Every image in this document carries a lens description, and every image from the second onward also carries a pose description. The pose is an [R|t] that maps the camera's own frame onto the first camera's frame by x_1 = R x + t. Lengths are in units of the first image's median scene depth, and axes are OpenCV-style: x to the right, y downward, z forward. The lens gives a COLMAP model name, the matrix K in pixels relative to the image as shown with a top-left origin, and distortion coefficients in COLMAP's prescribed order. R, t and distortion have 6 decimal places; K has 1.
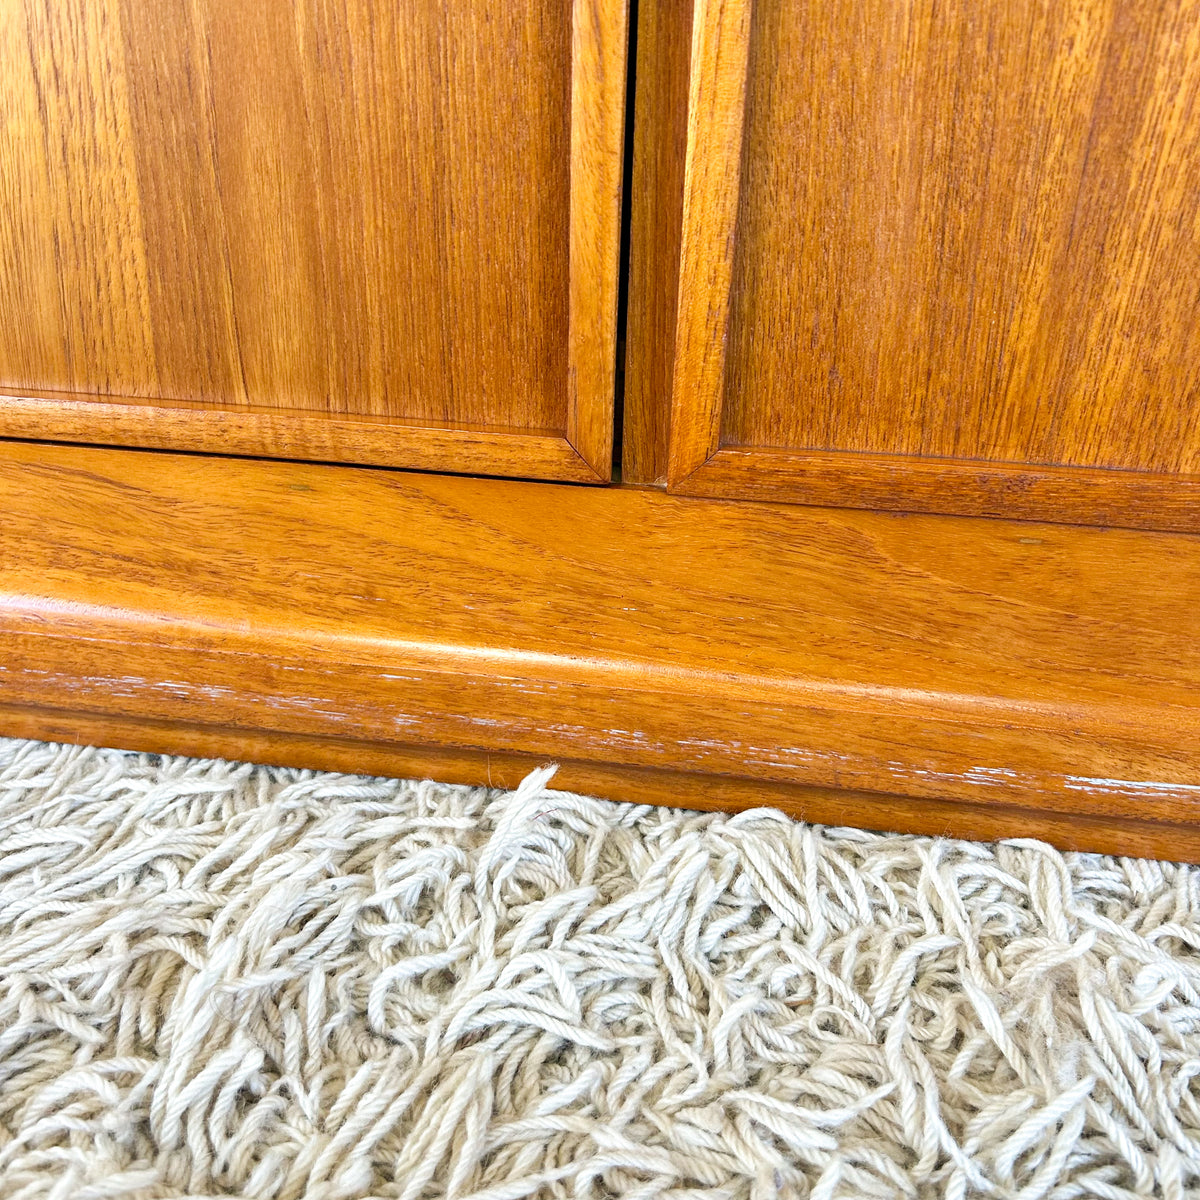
lens RADIAL K [[1228.1, 0, 607.1], [0, 1228.1, 597.8], [0, 0, 1]] dist [0.026539, 0.000000]
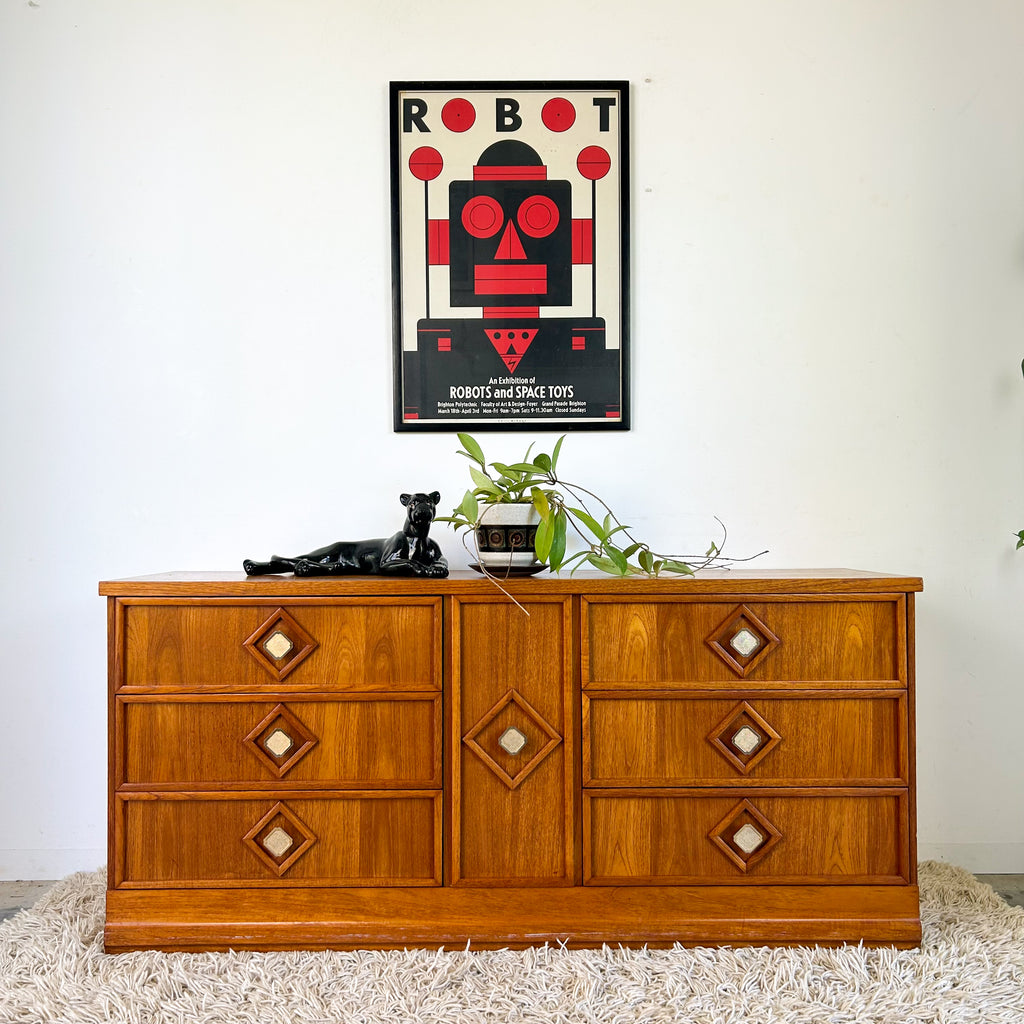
lens RADIAL K [[1048.0, 0, 513.1], [0, 1048.0, 514.9], [0, 0, 1]] dist [0.026539, 0.000000]
pose [[0.987649, -0.030217, 0.153740, -0.373510], [0.091131, 0.908969, -0.406781, 0.360106], [-0.127453, 0.415767, 0.900496, -4.217234]]
